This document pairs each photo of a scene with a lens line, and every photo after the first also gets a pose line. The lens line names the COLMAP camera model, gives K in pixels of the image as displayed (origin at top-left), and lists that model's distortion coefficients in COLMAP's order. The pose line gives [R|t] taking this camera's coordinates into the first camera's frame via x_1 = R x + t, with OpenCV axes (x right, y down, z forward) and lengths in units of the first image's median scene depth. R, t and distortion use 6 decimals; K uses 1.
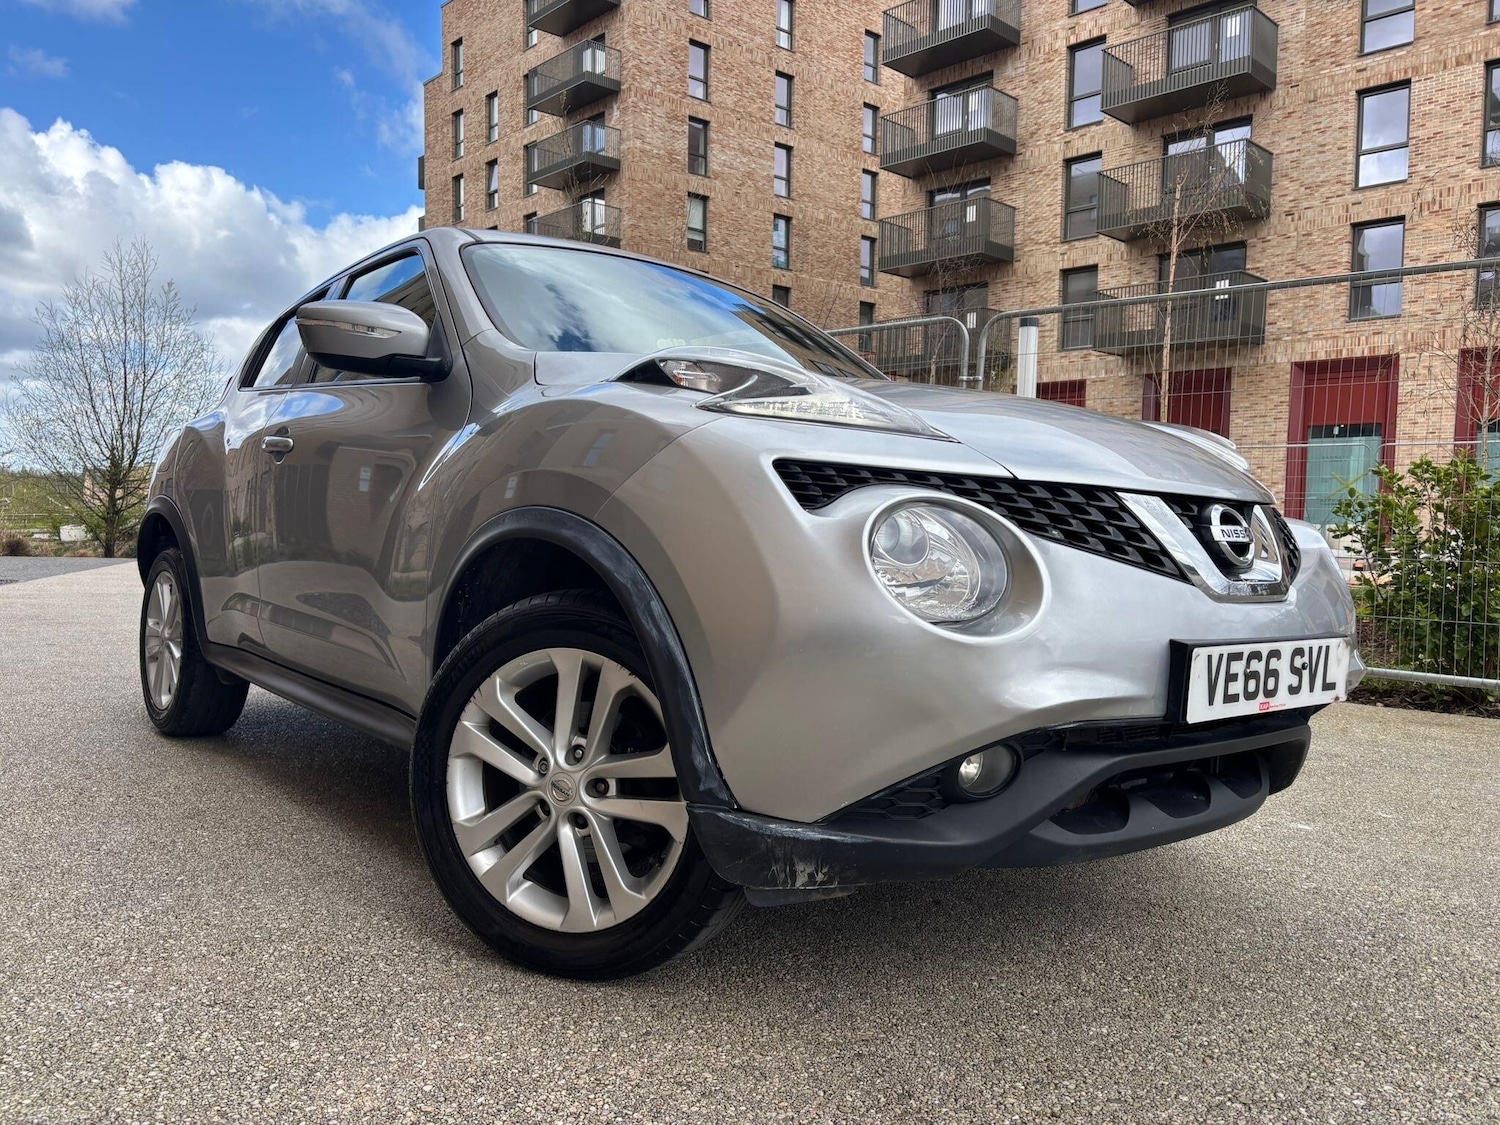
lens RADIAL K [[1167.4, 0, 747.3], [0, 1167.4, 579.6], [0, 0, 1]] dist [0.041010, -0.051296]
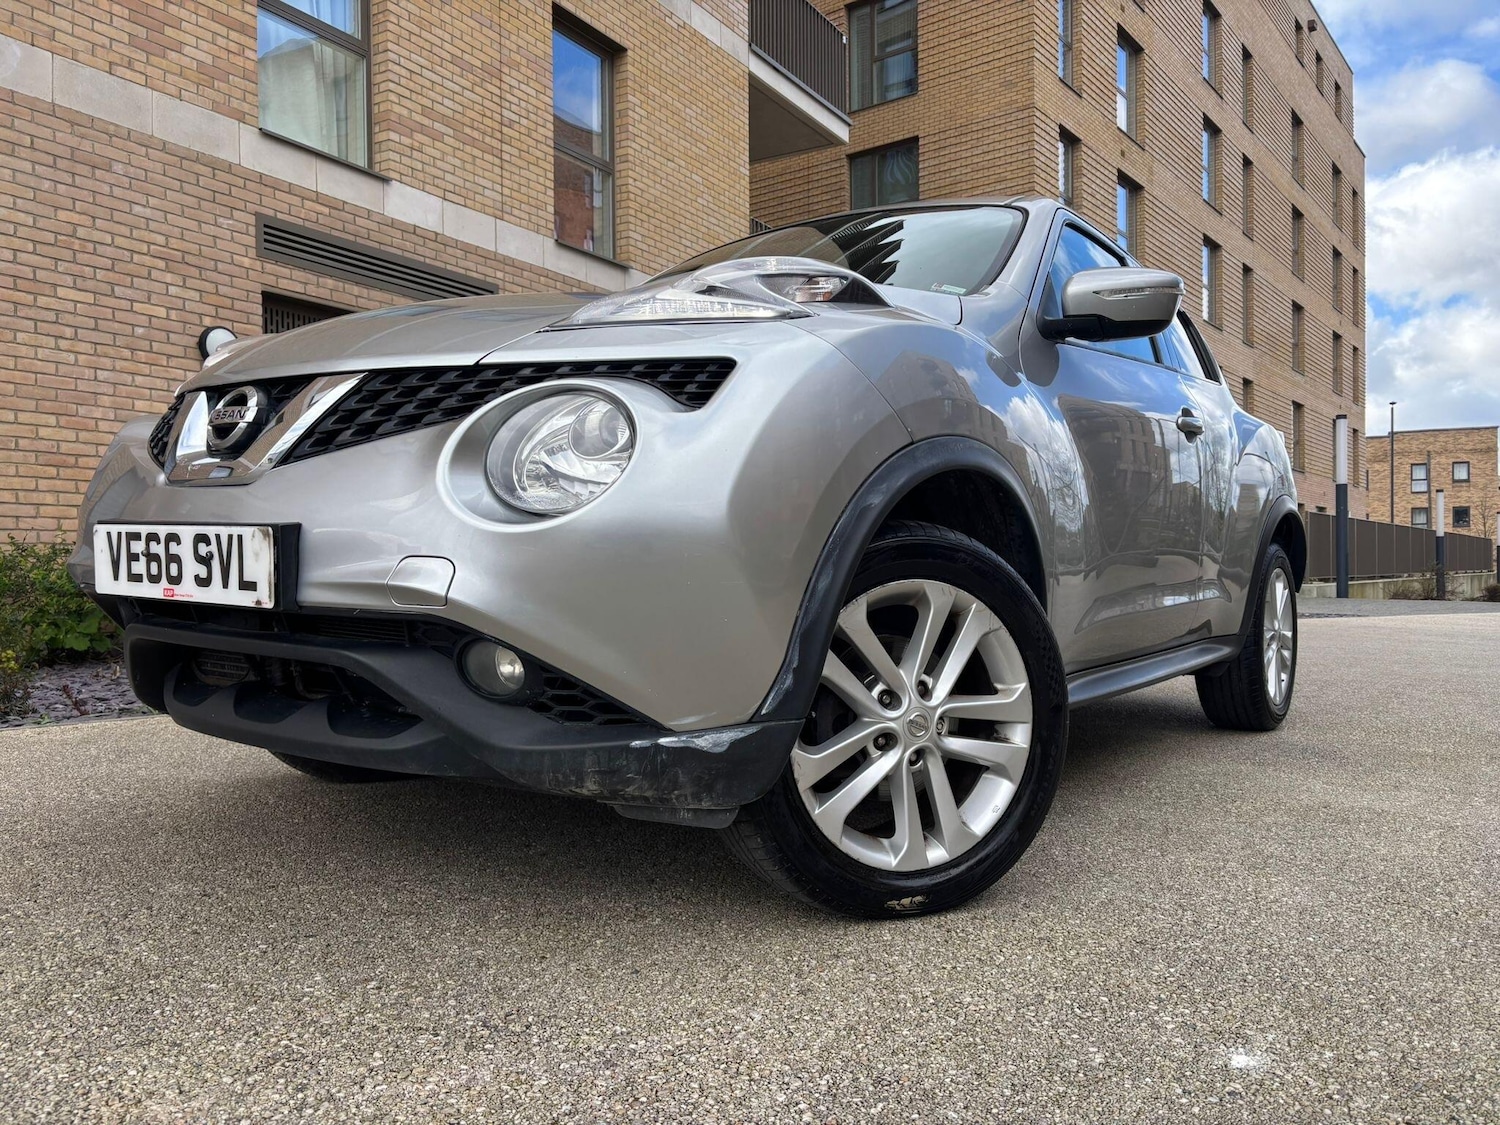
lens RADIAL K [[1122.8, 0, 743.6], [0, 1122.8, 572.8], [0, 0, 1]] dist [0.046431, -0.052687]
pose [[0.238650, -0.014656, -0.970995, 1.327607], [-0.063012, 0.997545, -0.030543, 0.083173], [0.969059, 0.068474, 0.237141, 1.135605]]
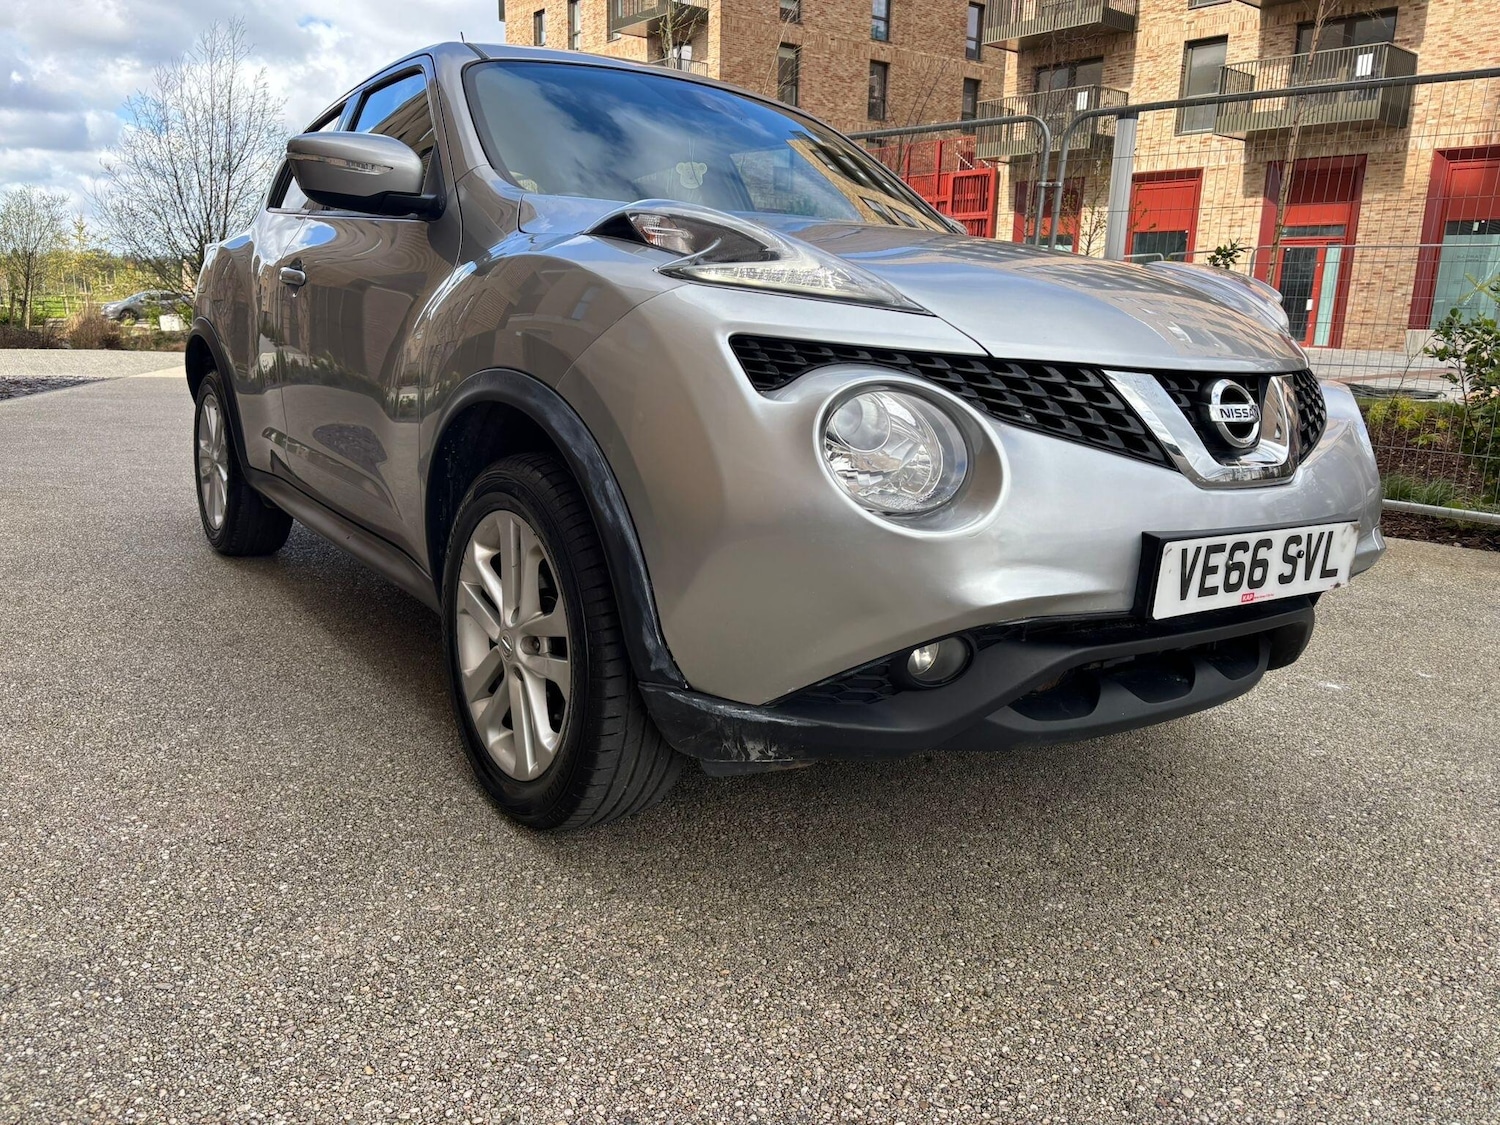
lens RADIAL K [[1167.4, 0, 743.1], [0, 1167.4, 578.9], [0, 0, 1]] dist [0.041010, -0.051296]
pose [[0.996668, 0.027607, -0.076754, 0.092769], [-0.014115, 0.985160, 0.171057, -0.060923], [0.080337, -0.169404, 0.982267, 0.020370]]
